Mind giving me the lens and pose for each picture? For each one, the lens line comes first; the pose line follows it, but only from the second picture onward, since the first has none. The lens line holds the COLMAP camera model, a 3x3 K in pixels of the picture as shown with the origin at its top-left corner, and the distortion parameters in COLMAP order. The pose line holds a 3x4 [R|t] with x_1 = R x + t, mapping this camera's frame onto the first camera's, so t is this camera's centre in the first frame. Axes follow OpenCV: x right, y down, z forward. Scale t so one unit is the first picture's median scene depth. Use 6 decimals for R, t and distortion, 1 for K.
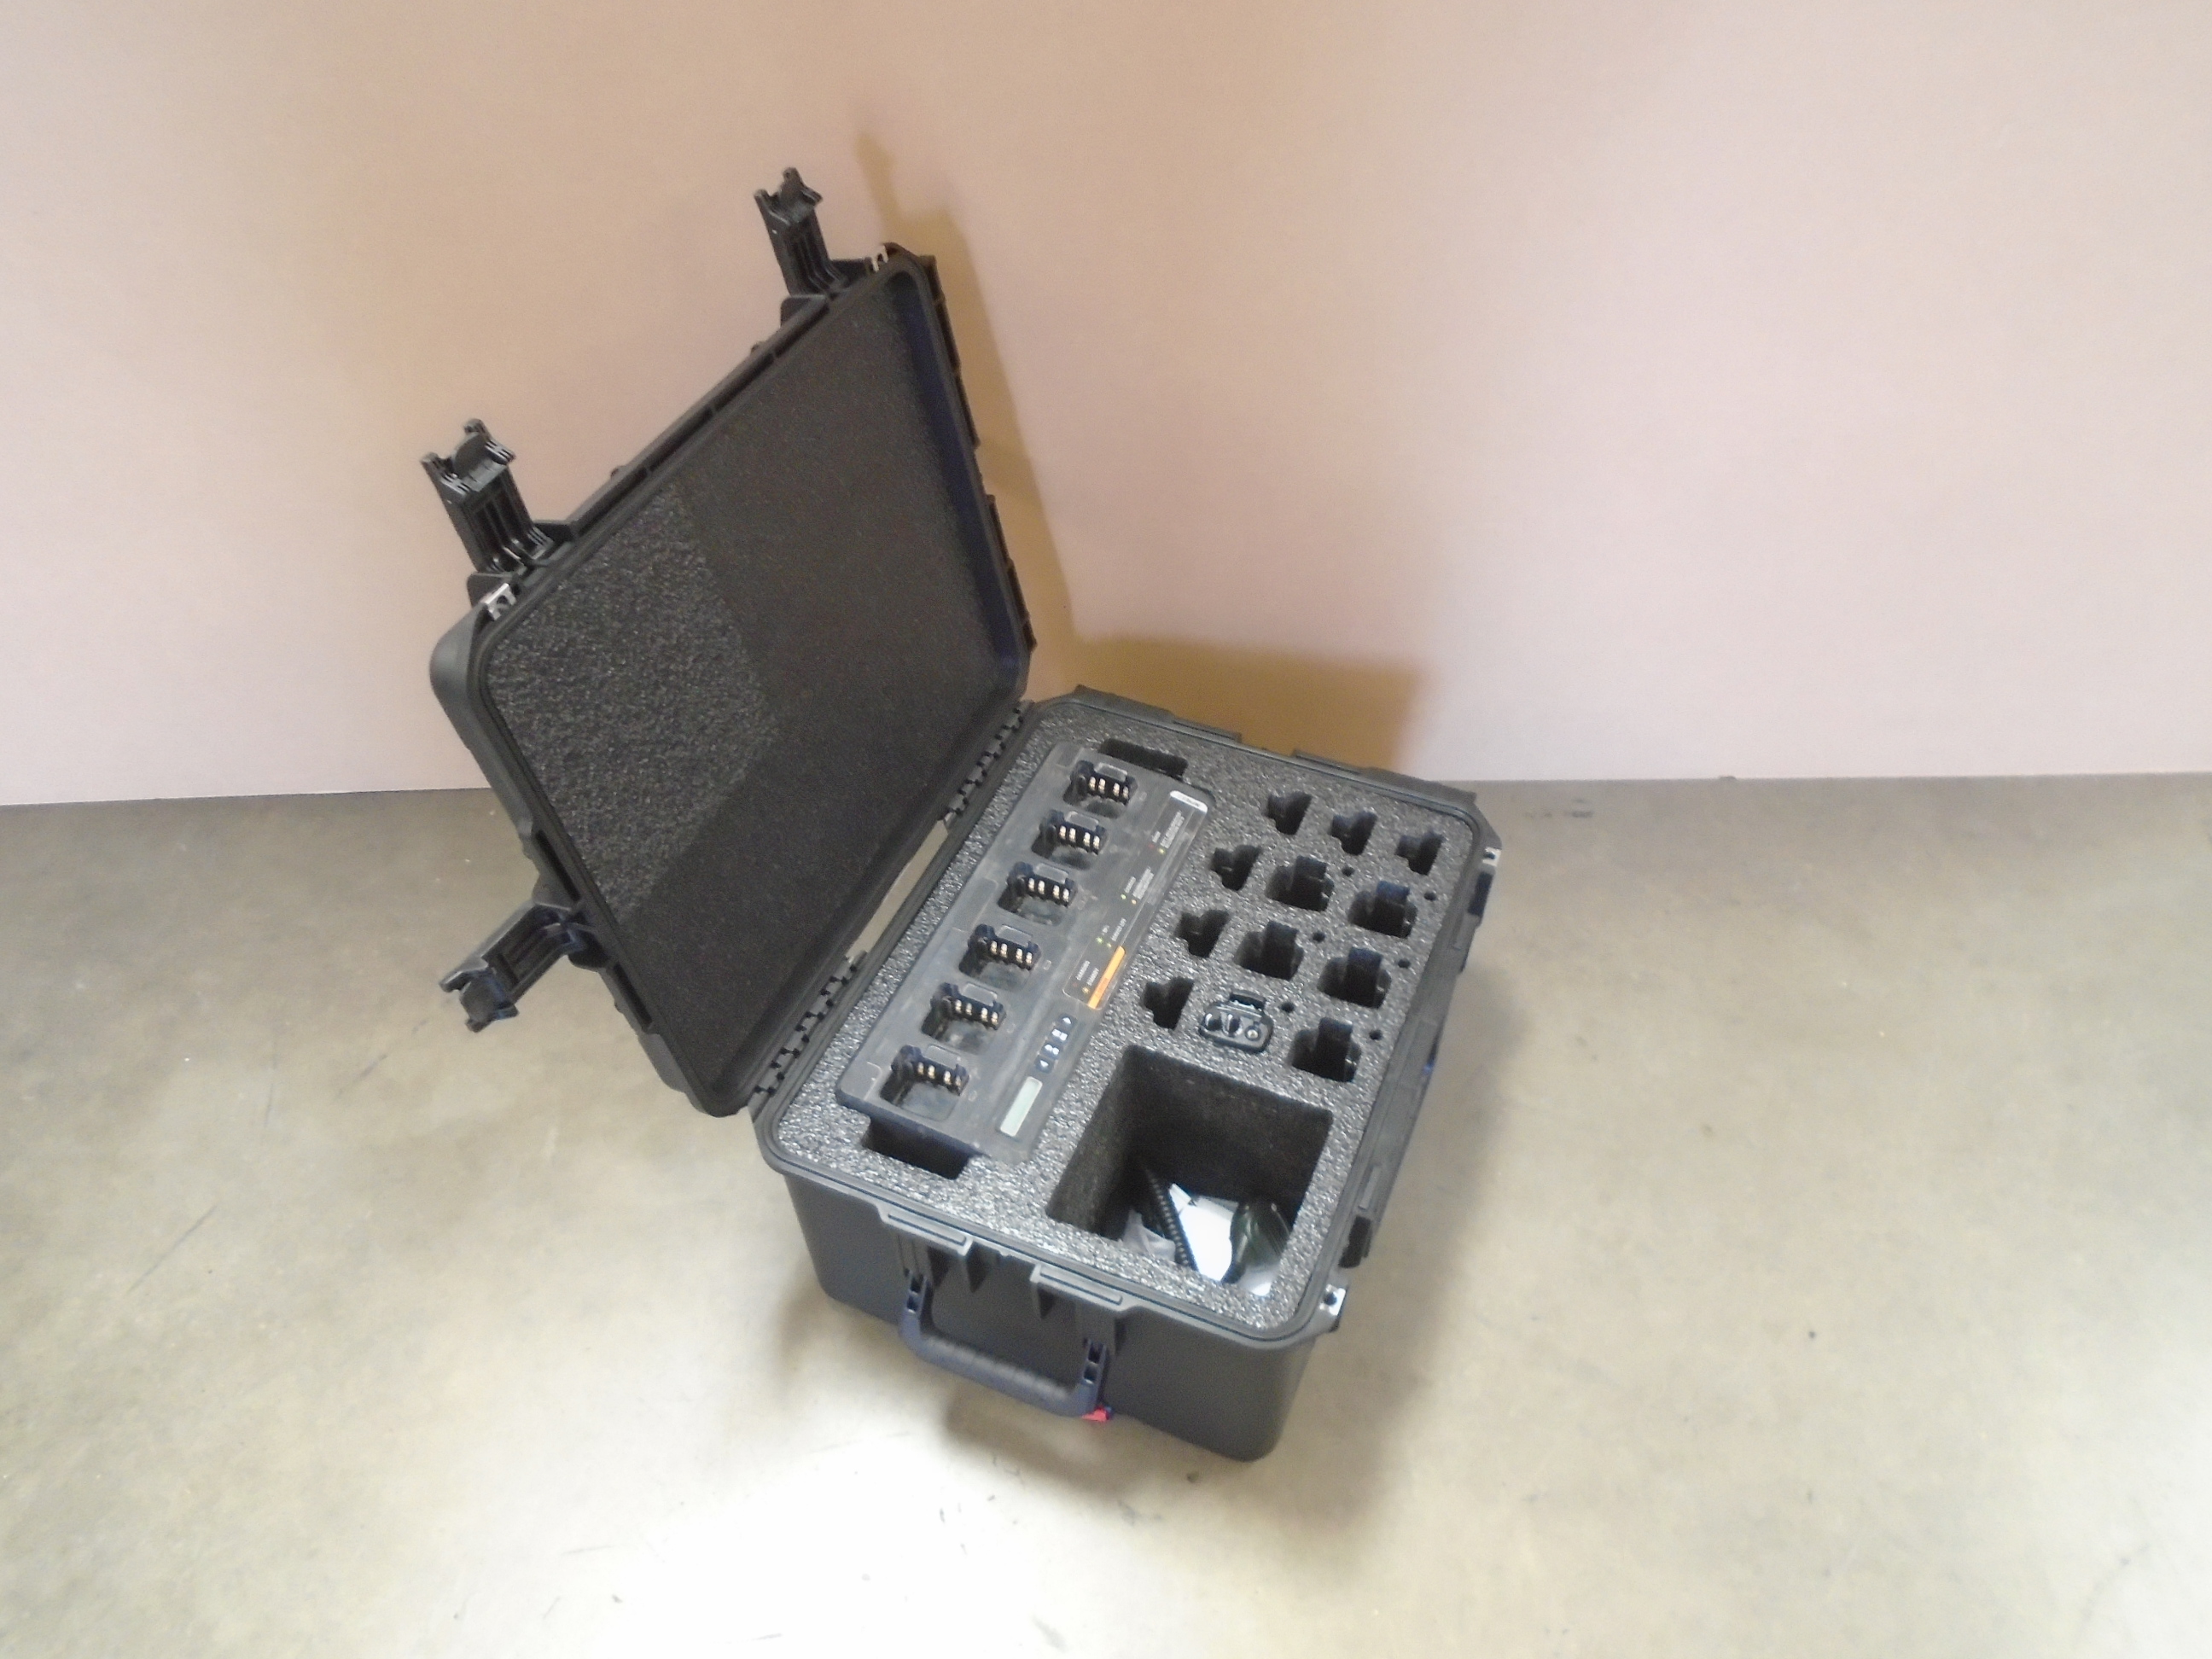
lens RADIAL K [[1686.2, 0, 1093.2], [0, 1686.2, 800.9], [0, 0, 1]] dist [-0.007341, 0.003269]
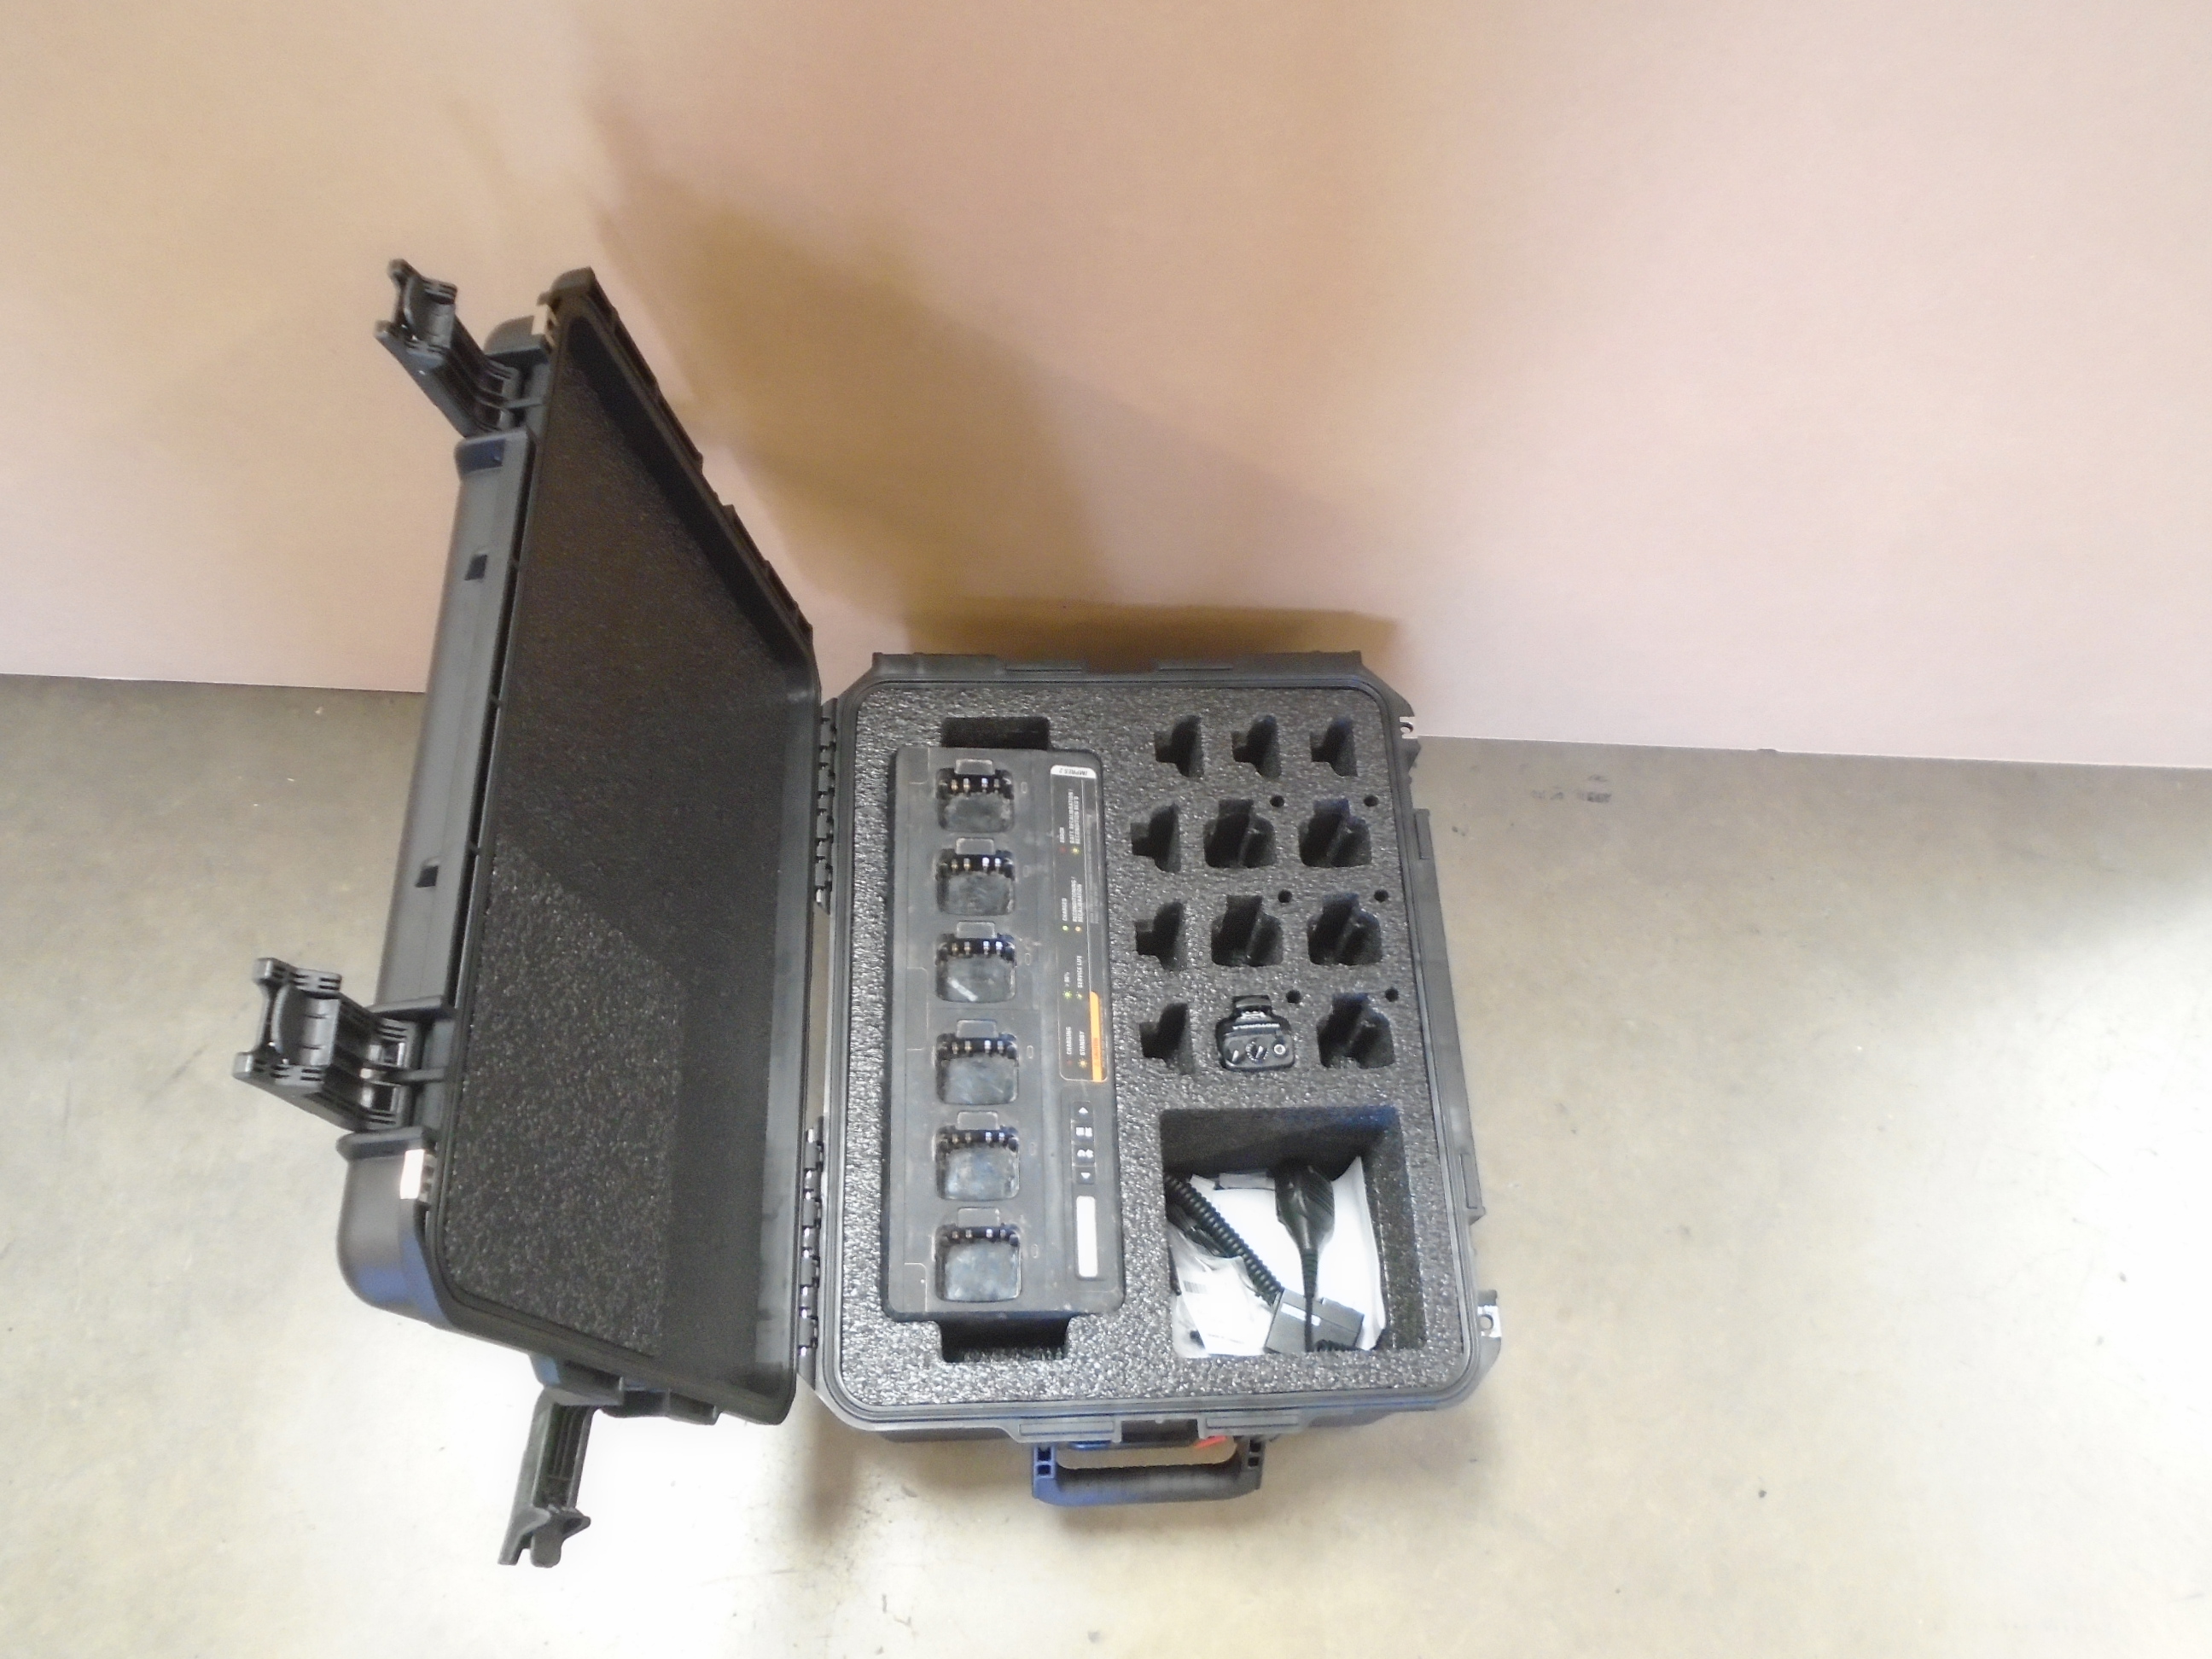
lens RADIAL K [[1686.2, 0, 1093.2], [0, 1686.2, 800.9], [0, 0, 1]] dist [-0.007341, 0.003269]
pose [[0.900961, -0.358005, 0.245155, -0.174377], [0.258798, 0.896884, 0.358641, -0.340586], [-0.348271, -0.259676, 0.900708, 0.257331]]
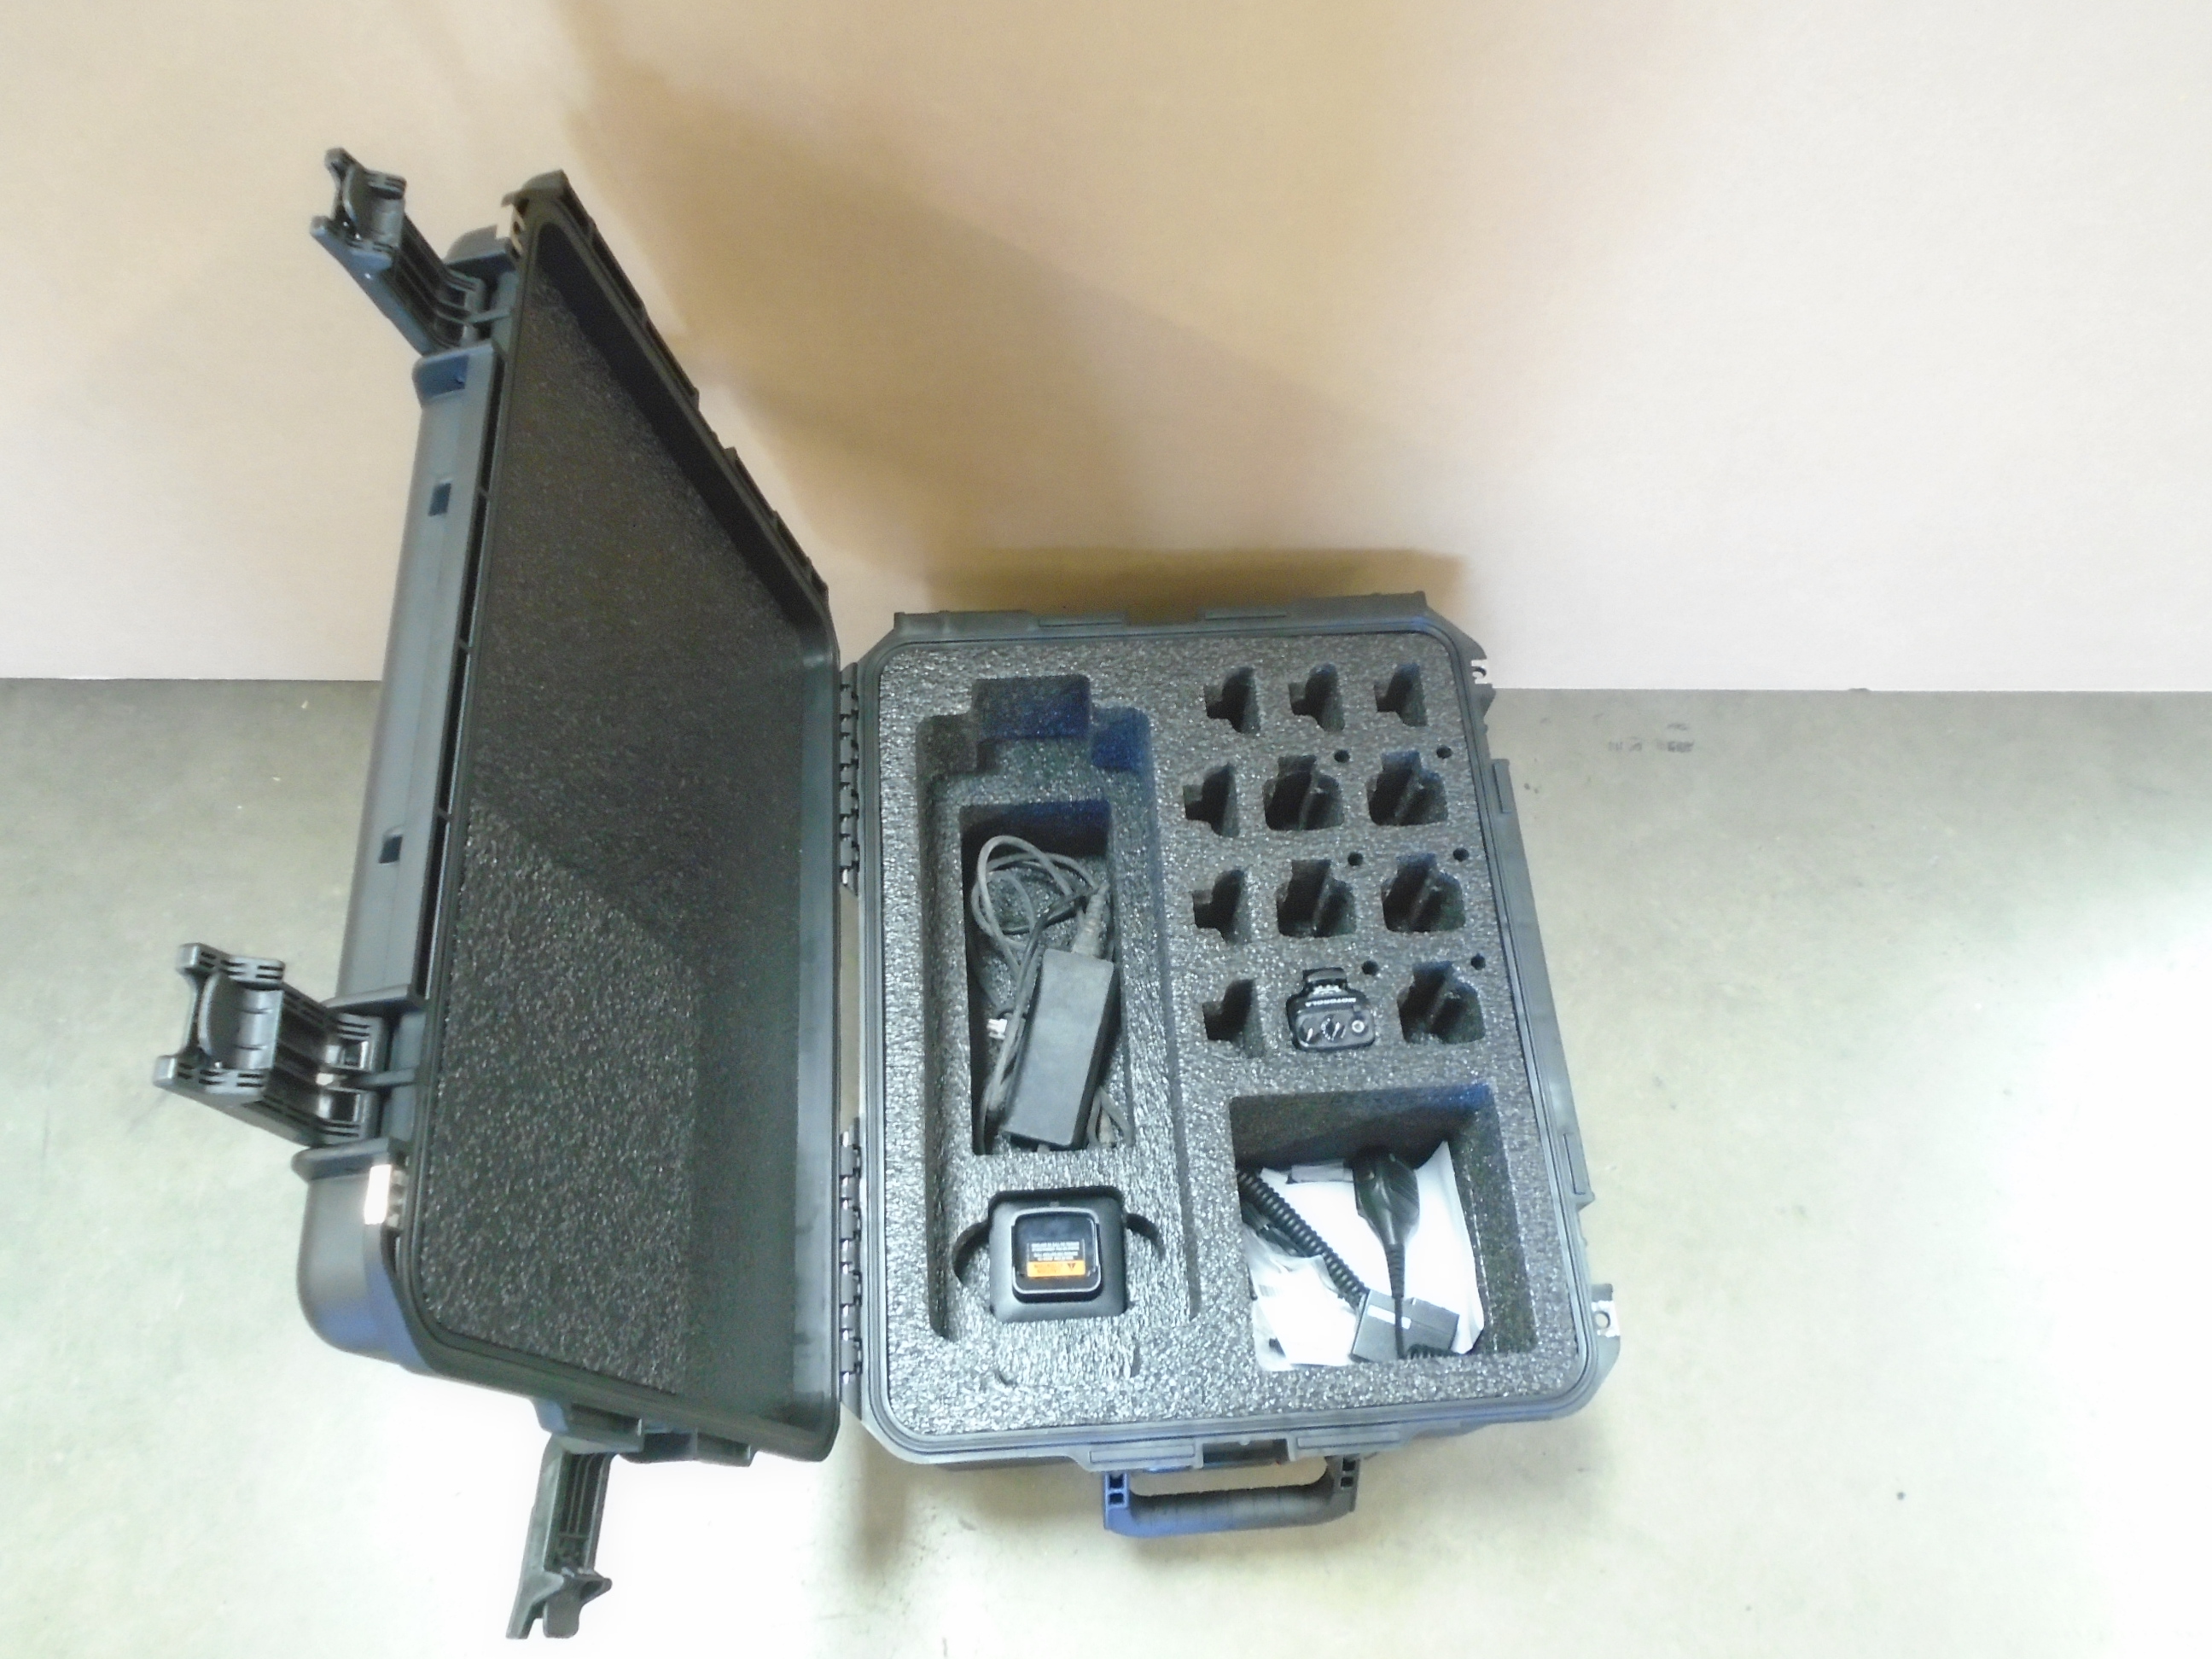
lens RADIAL K [[1689.6, 0, 1098.3], [0, 1689.6, 802.6], [0, 0, 1]] dist [-0.001730, -0.003447]
pose [[0.889684, -0.391283, 0.235288, -0.173653], [0.295780, 0.886507, 0.355837, -0.296160], [-0.347818, -0.246989, 0.904444, 0.331212]]
